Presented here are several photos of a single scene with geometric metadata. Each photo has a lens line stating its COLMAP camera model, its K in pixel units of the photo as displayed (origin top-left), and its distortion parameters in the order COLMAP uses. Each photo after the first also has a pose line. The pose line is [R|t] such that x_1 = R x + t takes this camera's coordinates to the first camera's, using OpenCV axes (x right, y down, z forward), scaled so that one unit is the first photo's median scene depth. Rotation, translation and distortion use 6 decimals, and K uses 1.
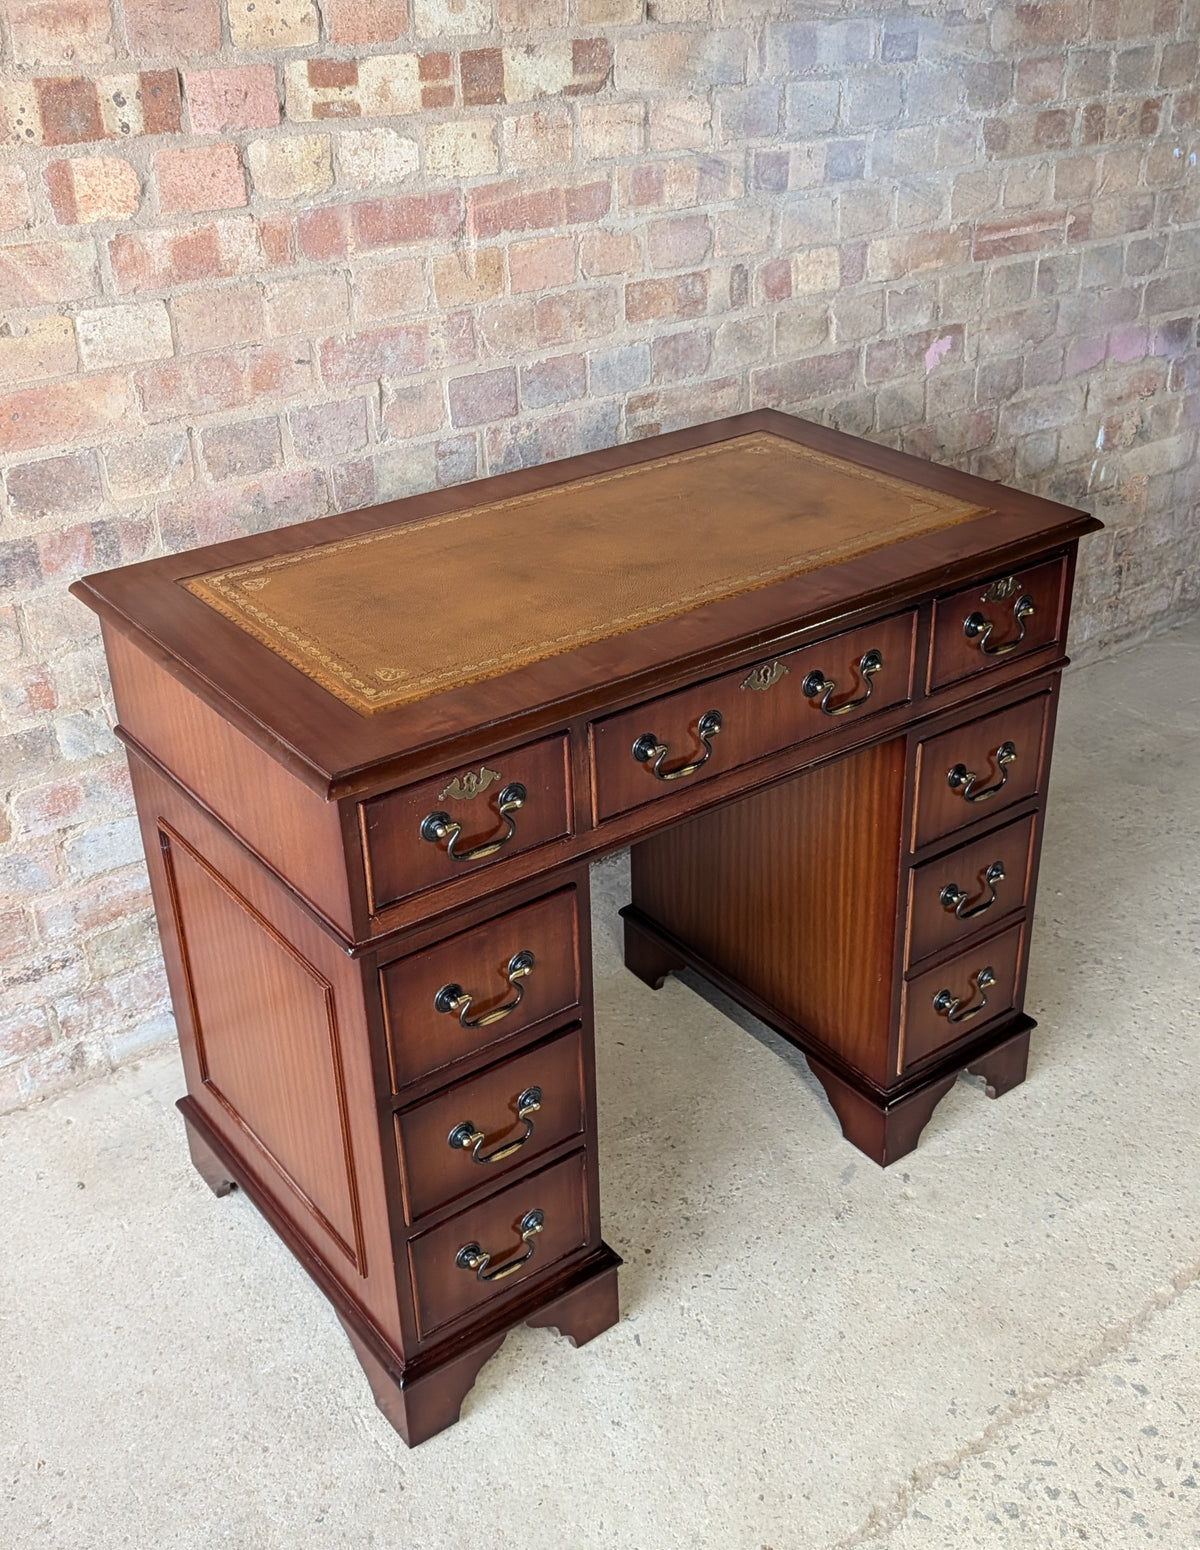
lens RADIAL K [[1642.6, 0, 661.1], [0, 1642.6, 773.5], [0, 0, 1]] dist [0.016667, -0.045234]
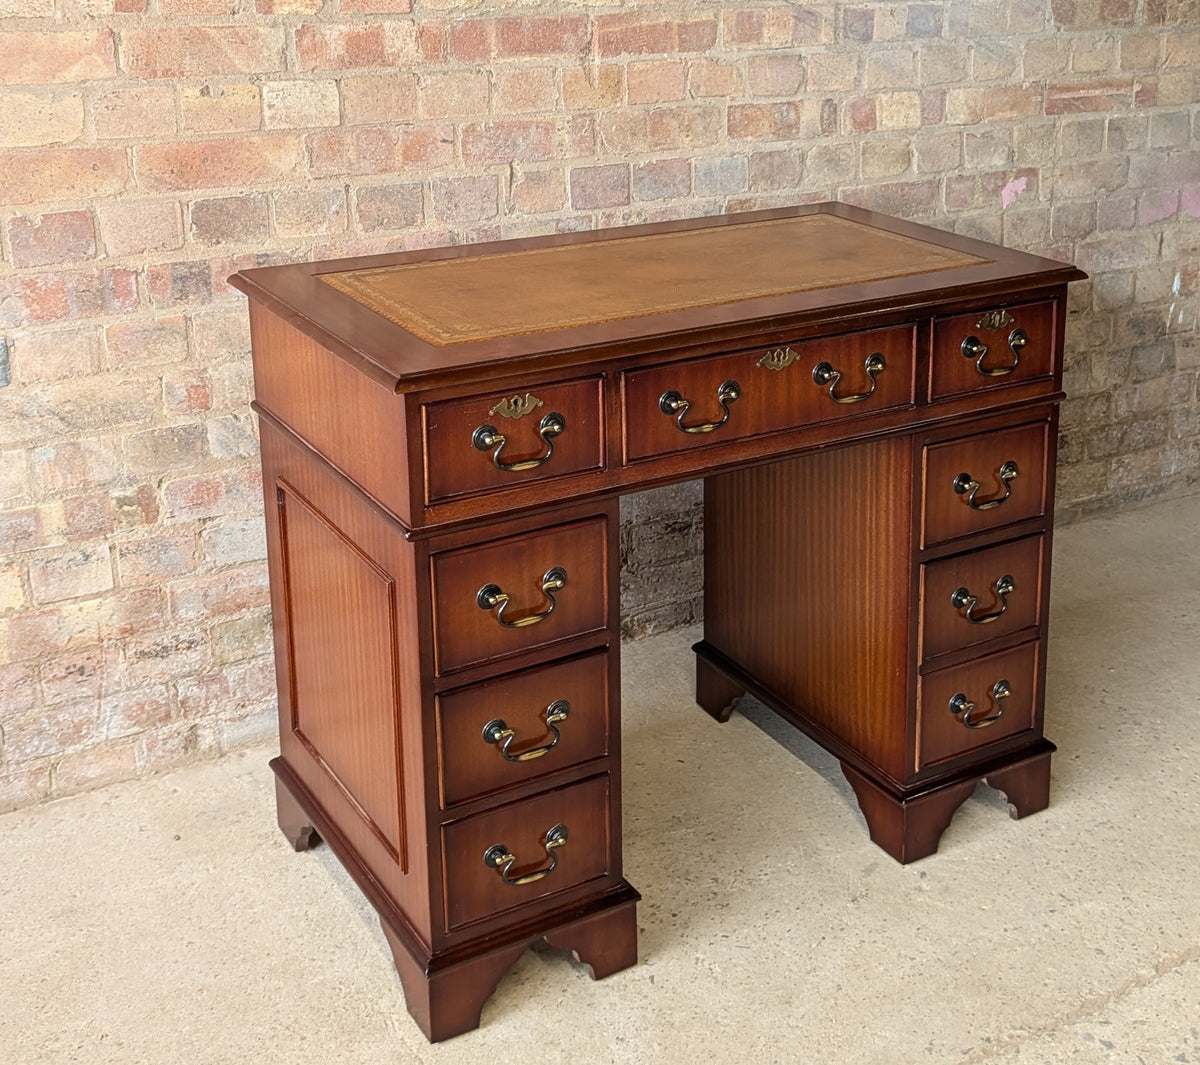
lens RADIAL K [[1678.5, 0, 768.8], [0, 1678.5, 354.2], [0, 0, 1]] dist [0.148294, -0.486906]
pose [[0.996921, 0.040808, -0.066962, 0.107605], [-0.054857, 0.973123, -0.223658, 0.166241], [0.056036, 0.226642, 0.972365, -0.162610]]
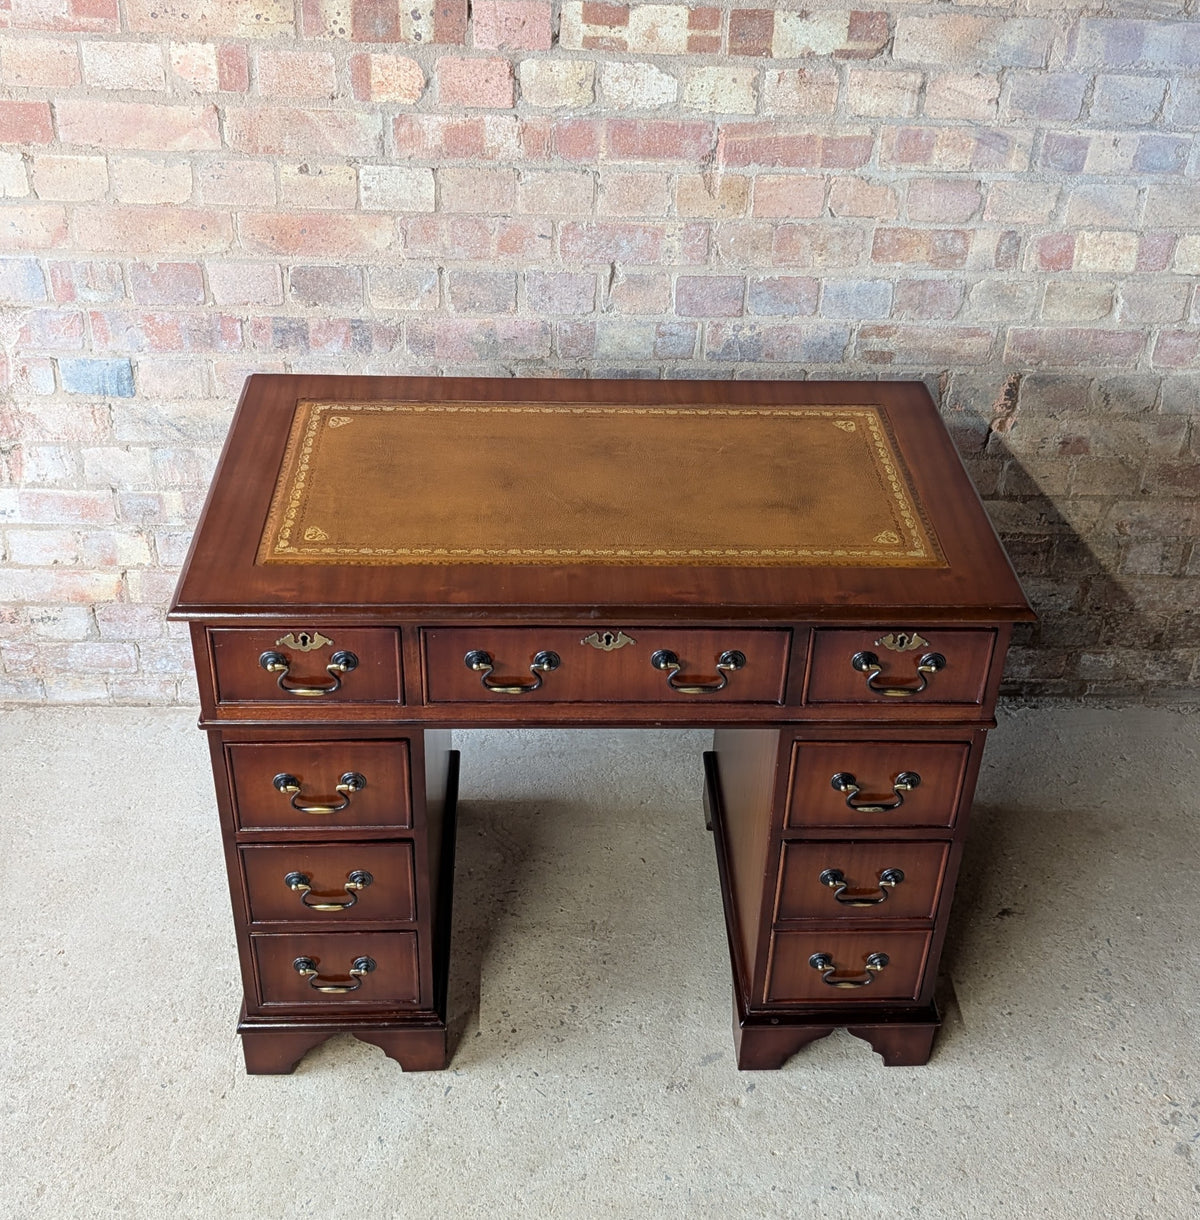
lens RADIAL K [[1521.1, 0, 625.3], [0, 1521.1, 546.5], [0, 0, 1]] dist [0.111058, -0.371840]
pose [[0.816881, 0.354405, -0.455085, 0.416585], [-0.320639, 0.934848, 0.152480, -0.223361], [0.479475, 0.021359, 0.877296, 0.044947]]
